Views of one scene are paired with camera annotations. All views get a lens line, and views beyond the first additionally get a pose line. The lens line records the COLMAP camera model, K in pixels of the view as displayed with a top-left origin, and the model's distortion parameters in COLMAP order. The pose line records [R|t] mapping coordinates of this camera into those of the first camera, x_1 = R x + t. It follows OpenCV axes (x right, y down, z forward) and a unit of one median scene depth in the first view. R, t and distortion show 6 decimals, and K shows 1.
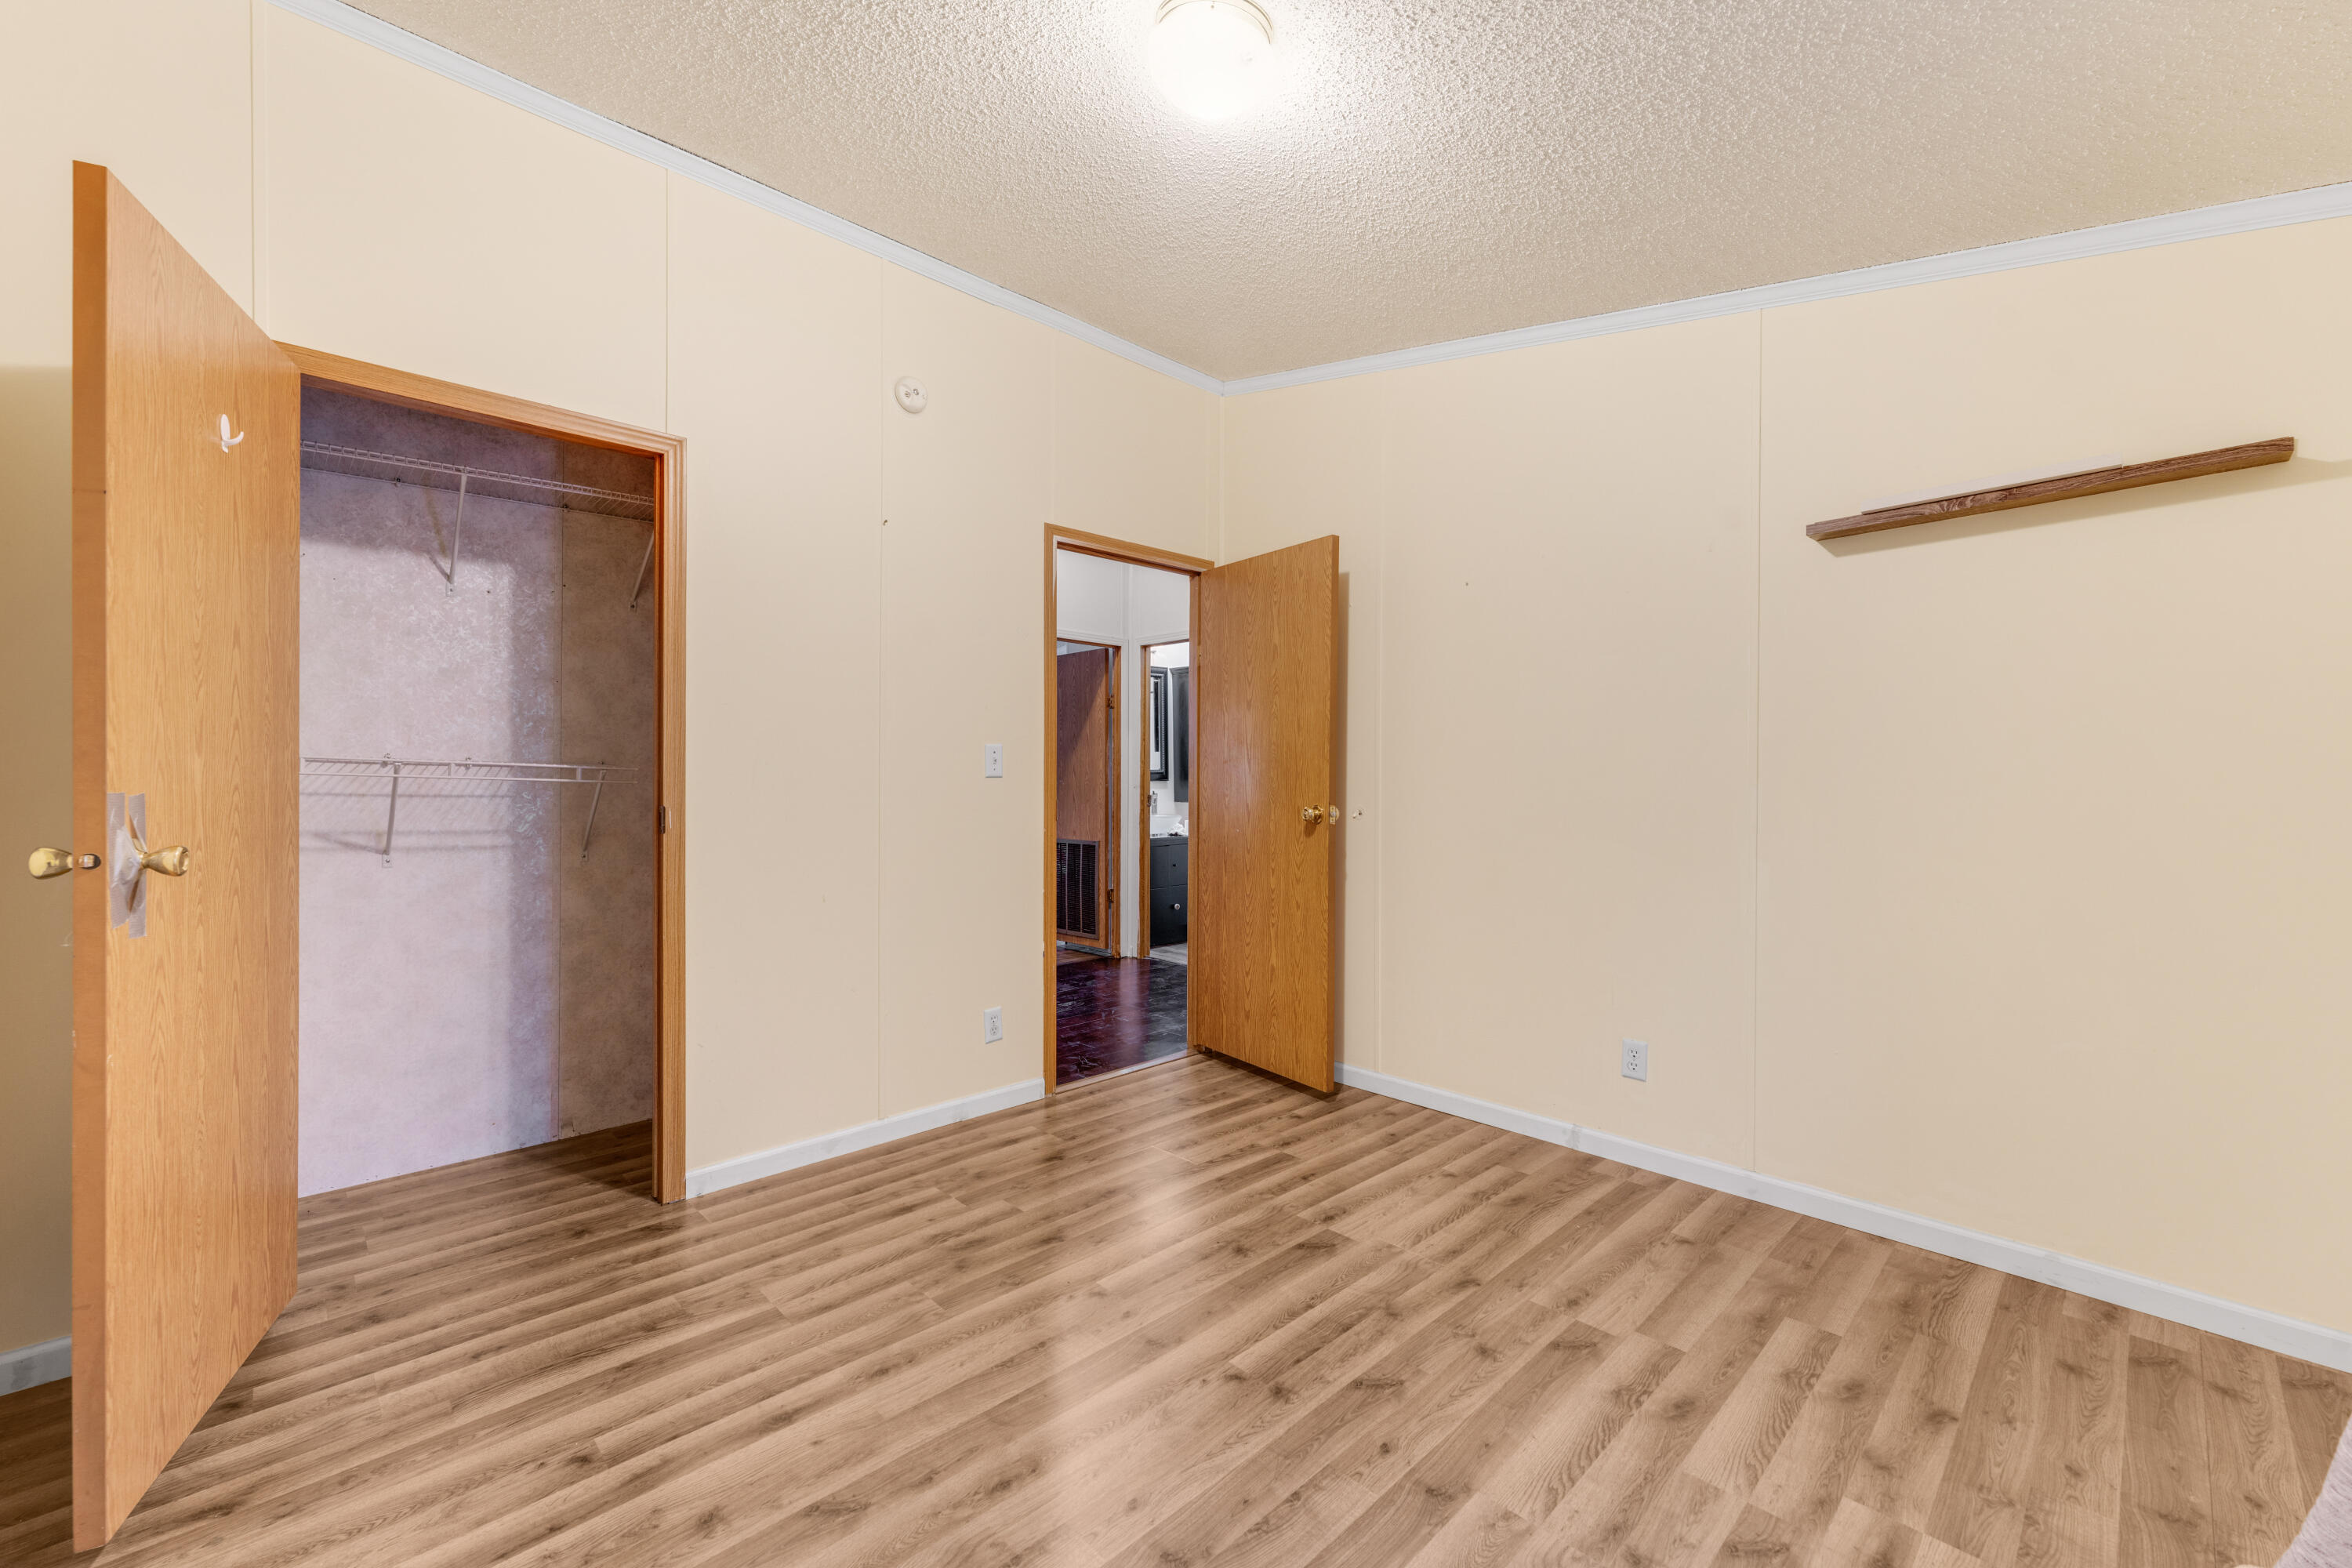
lens RADIAL K [[986.2, 0, 1172.0], [0, 986.2, 778.9], [0, 0, 1]] dist [-0.001805, 0.000269]
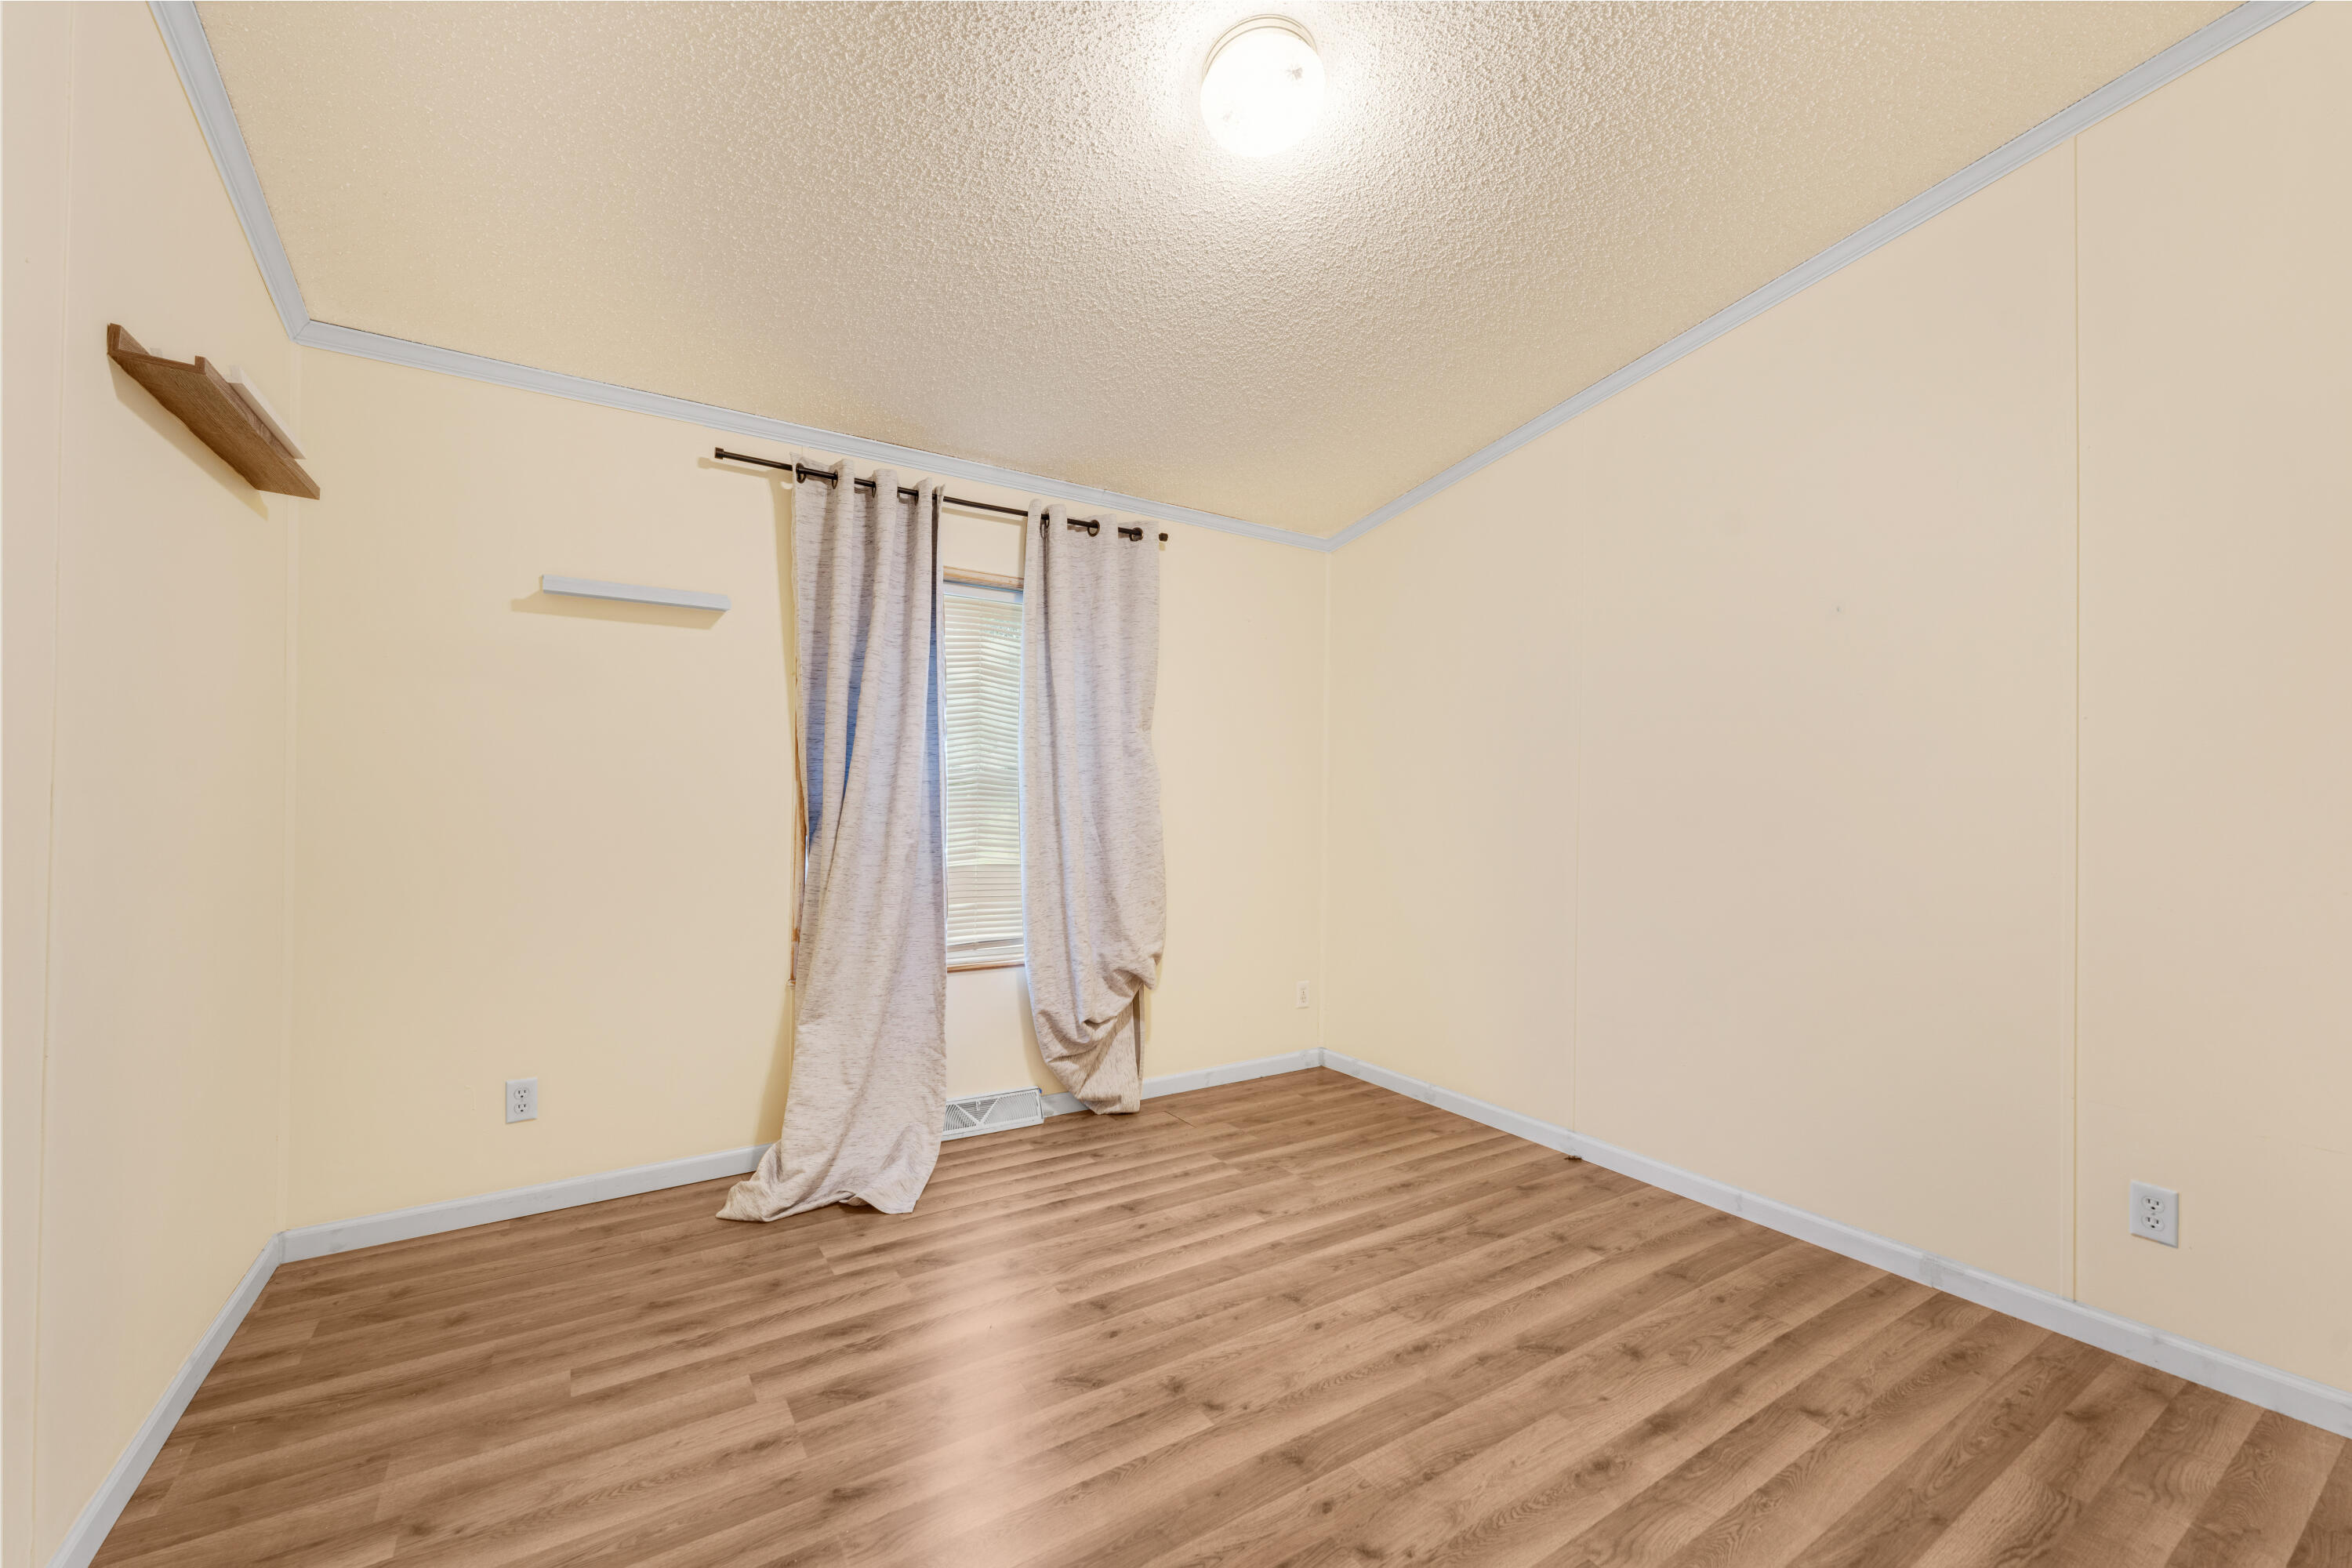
lens RADIAL K [[986.2, 0, 1164.5], [0, 986.2, 784.1], [0, 0, 1]] dist [-0.001805, 0.000269]
pose [[-0.981505, -0.013450, 0.190961, -0.068749], [-0.017117, 0.999699, -0.017565, 0.003585], [-0.190668, -0.020509, -0.981440, 2.021179]]
